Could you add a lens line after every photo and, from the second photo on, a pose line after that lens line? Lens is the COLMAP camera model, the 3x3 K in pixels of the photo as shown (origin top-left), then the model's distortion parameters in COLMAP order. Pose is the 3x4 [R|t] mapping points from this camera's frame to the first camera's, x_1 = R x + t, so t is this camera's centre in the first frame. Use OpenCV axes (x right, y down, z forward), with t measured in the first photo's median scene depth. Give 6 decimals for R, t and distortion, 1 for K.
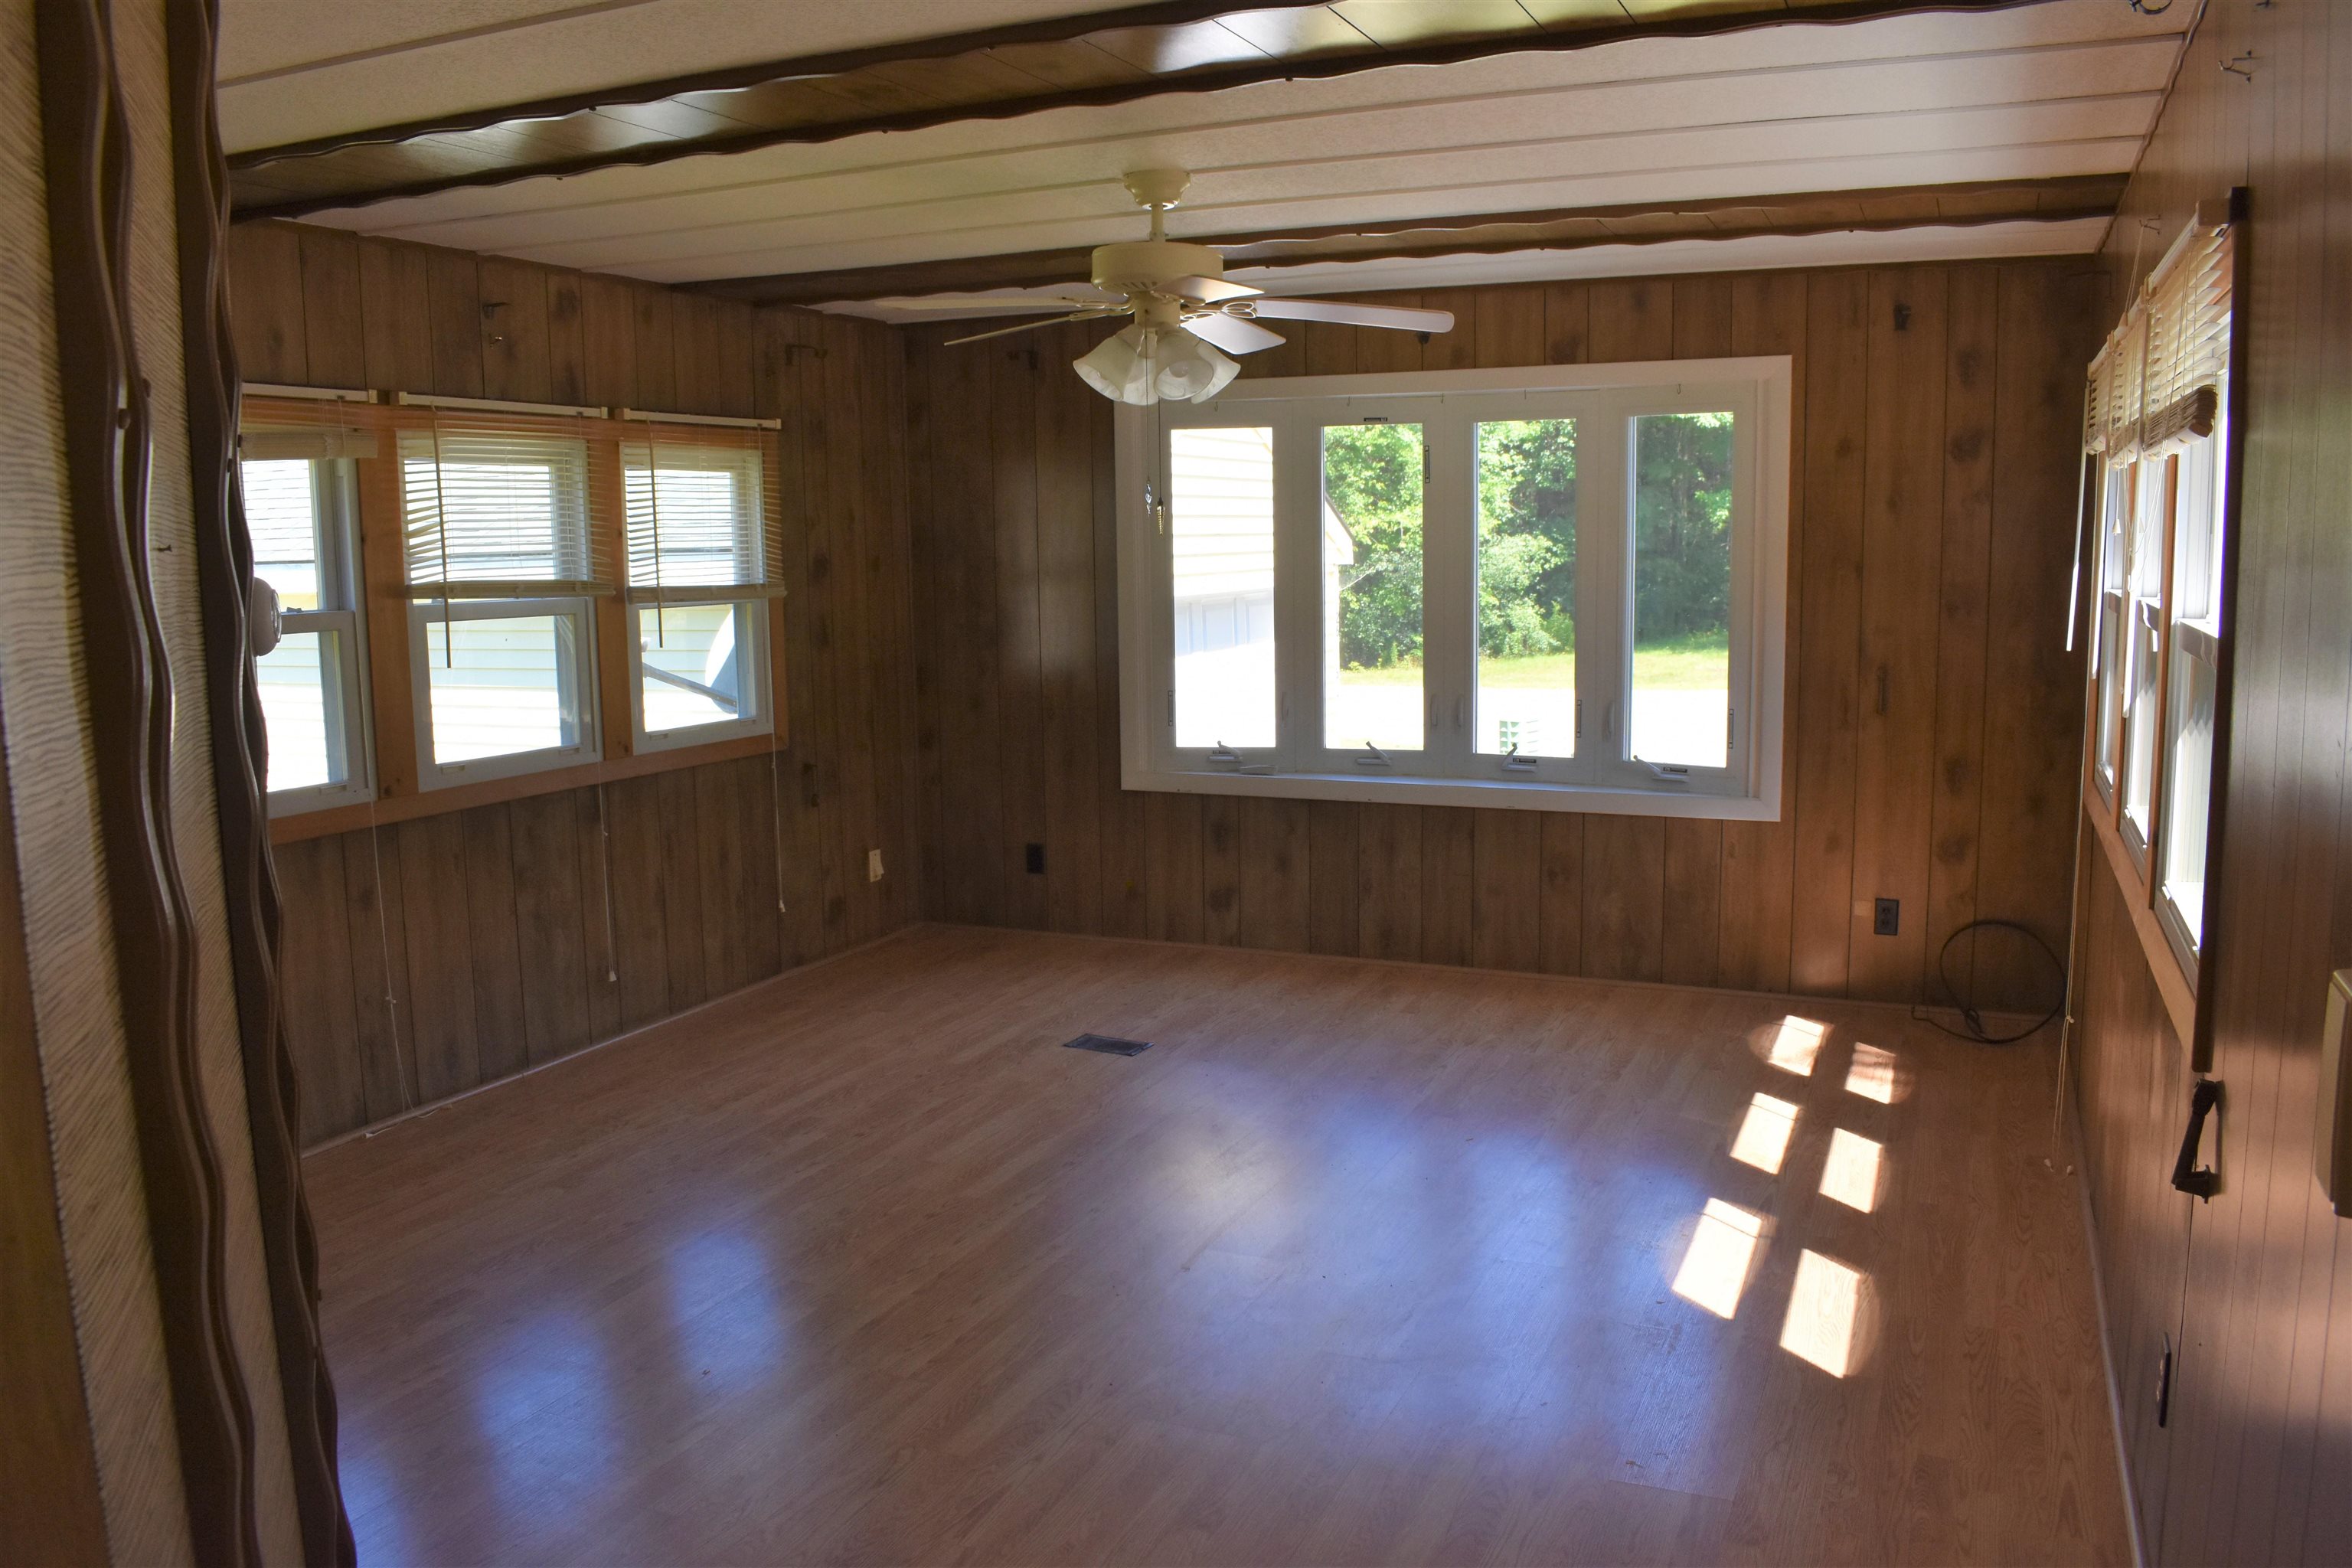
lens RADIAL K [[1835.1, 0, 1176.0], [0, 1835.1, 784.0], [0, 0, 1]] dist [-0.086131, 0.003218]
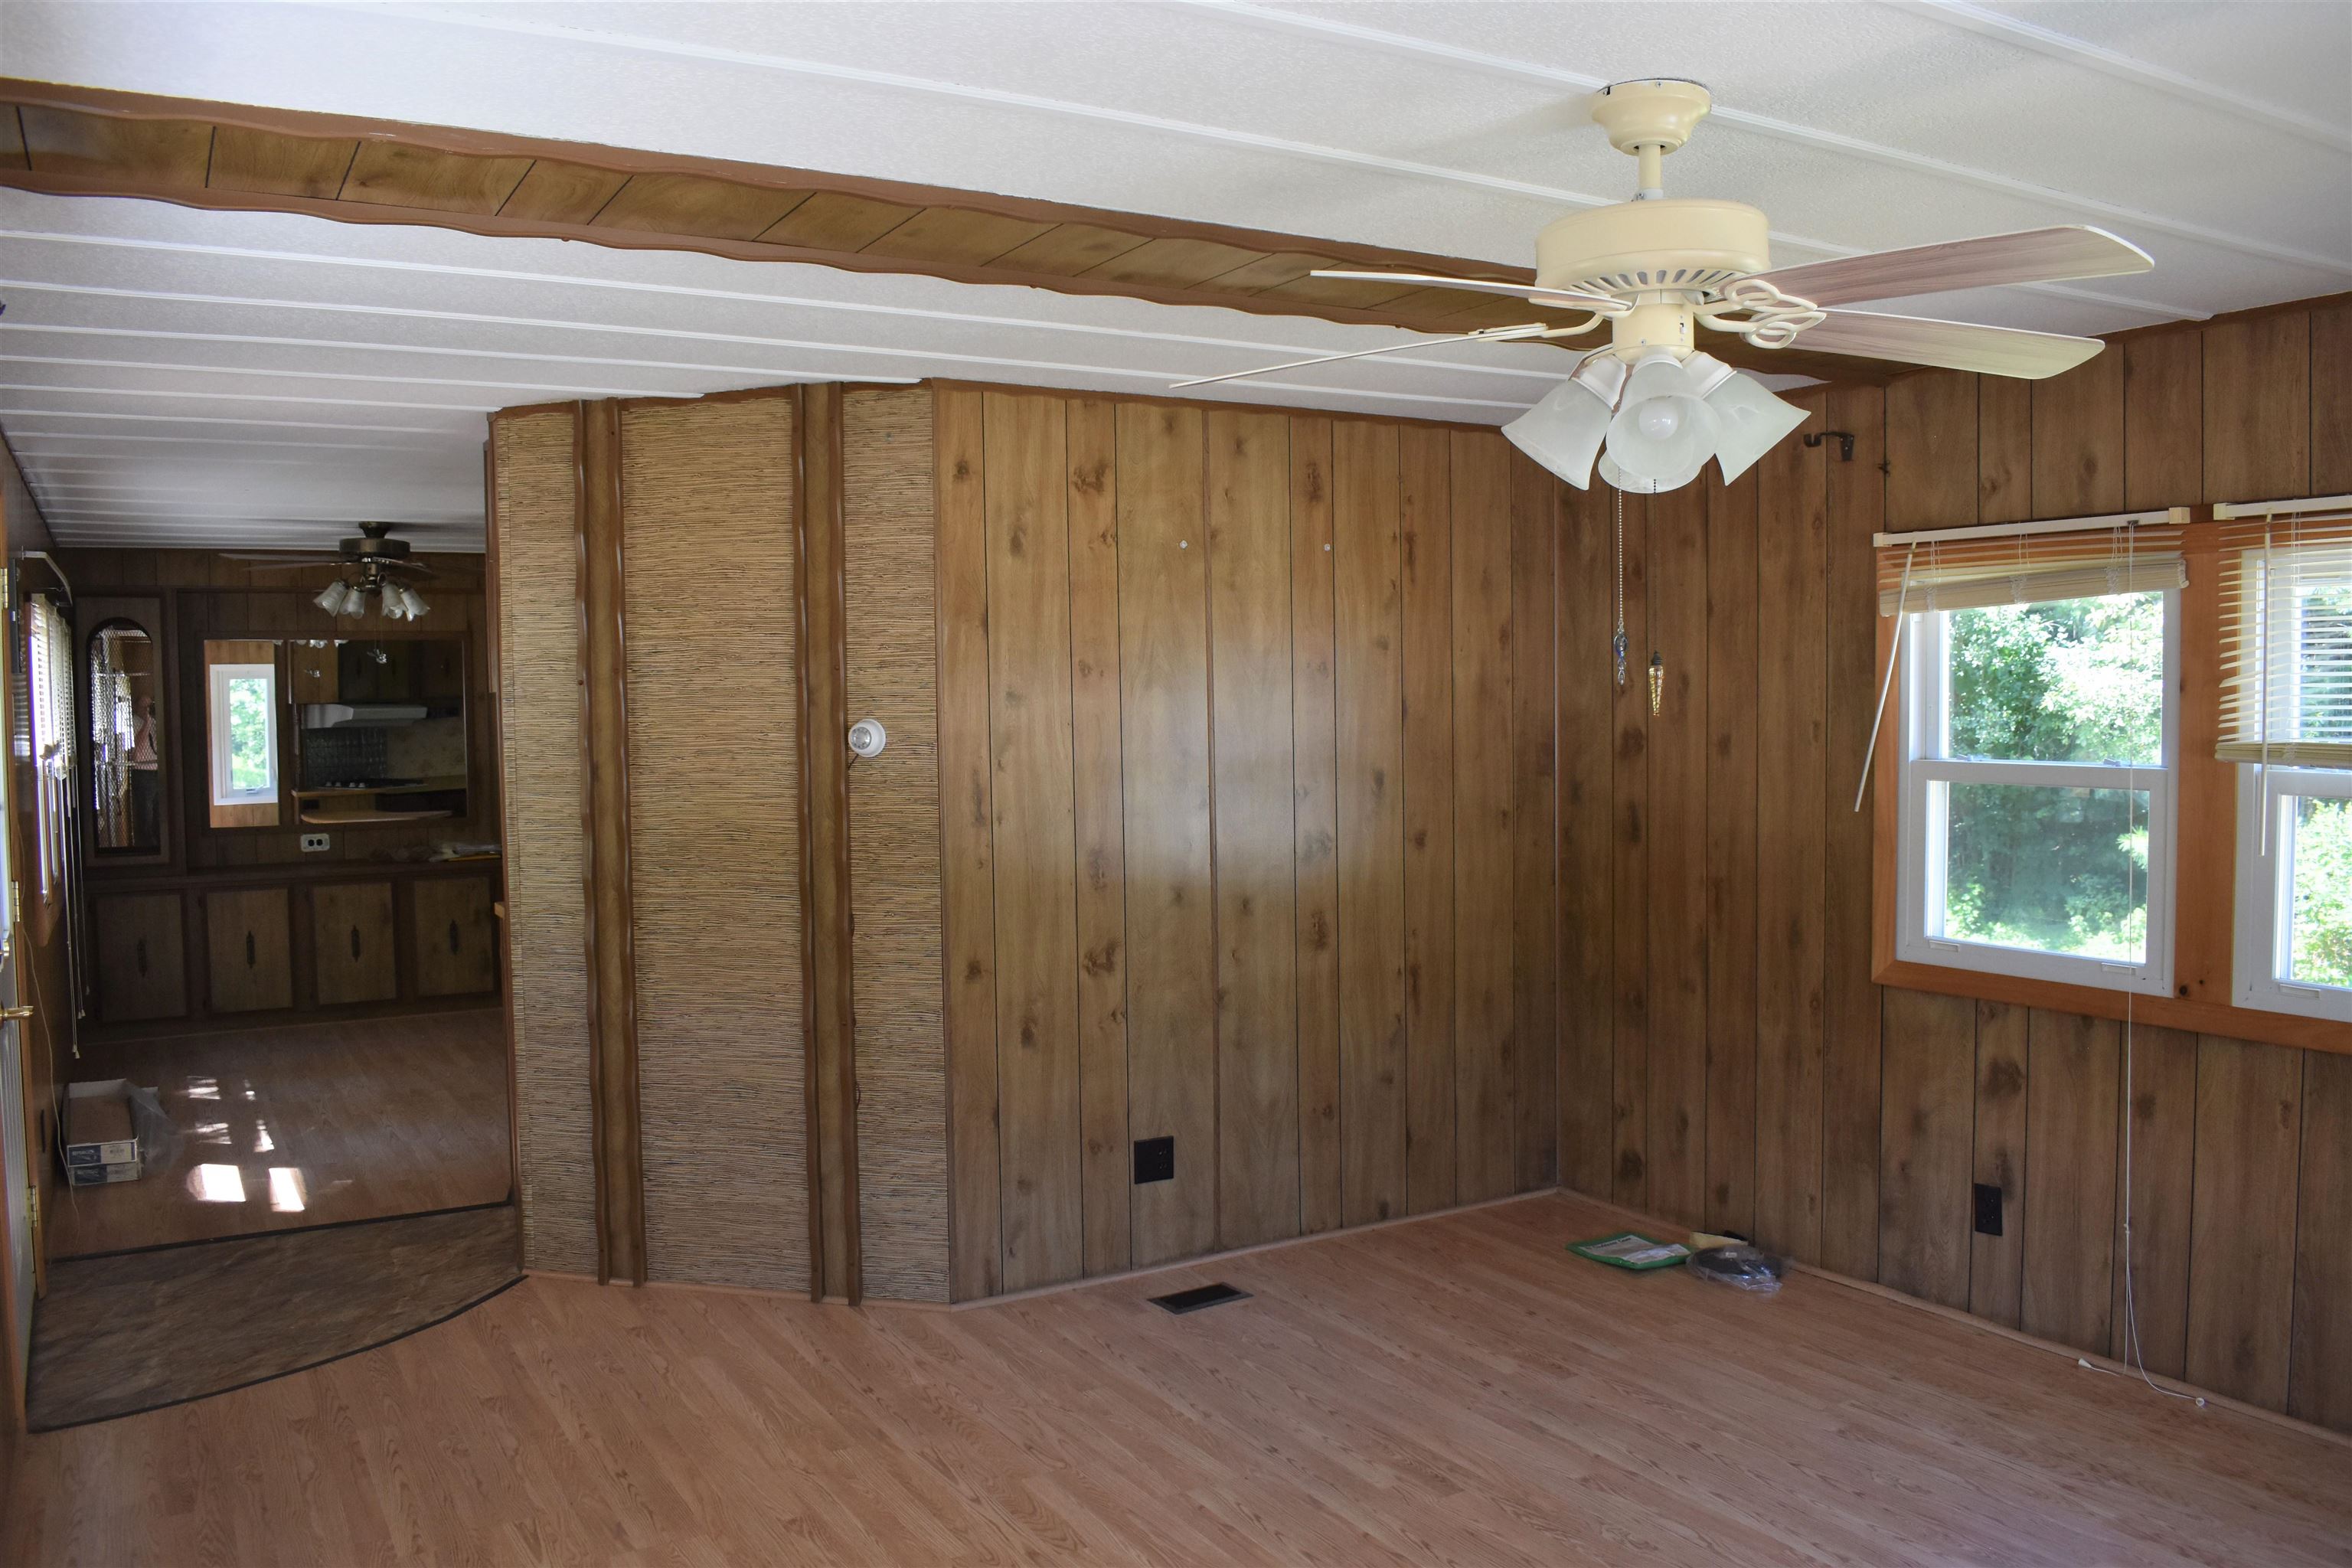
lens RADIAL K [[1835.1, 0, 1176.0], [0, 1835.1, 784.0], [0, 0, 1]] dist [-0.086131, 0.003218]
pose [[-0.589647, 0.066318, -0.804934, 0.657942], [-0.085255, 0.985945, 0.143684, -0.227000], [0.803149, 0.153347, -0.575706, 1.480450]]
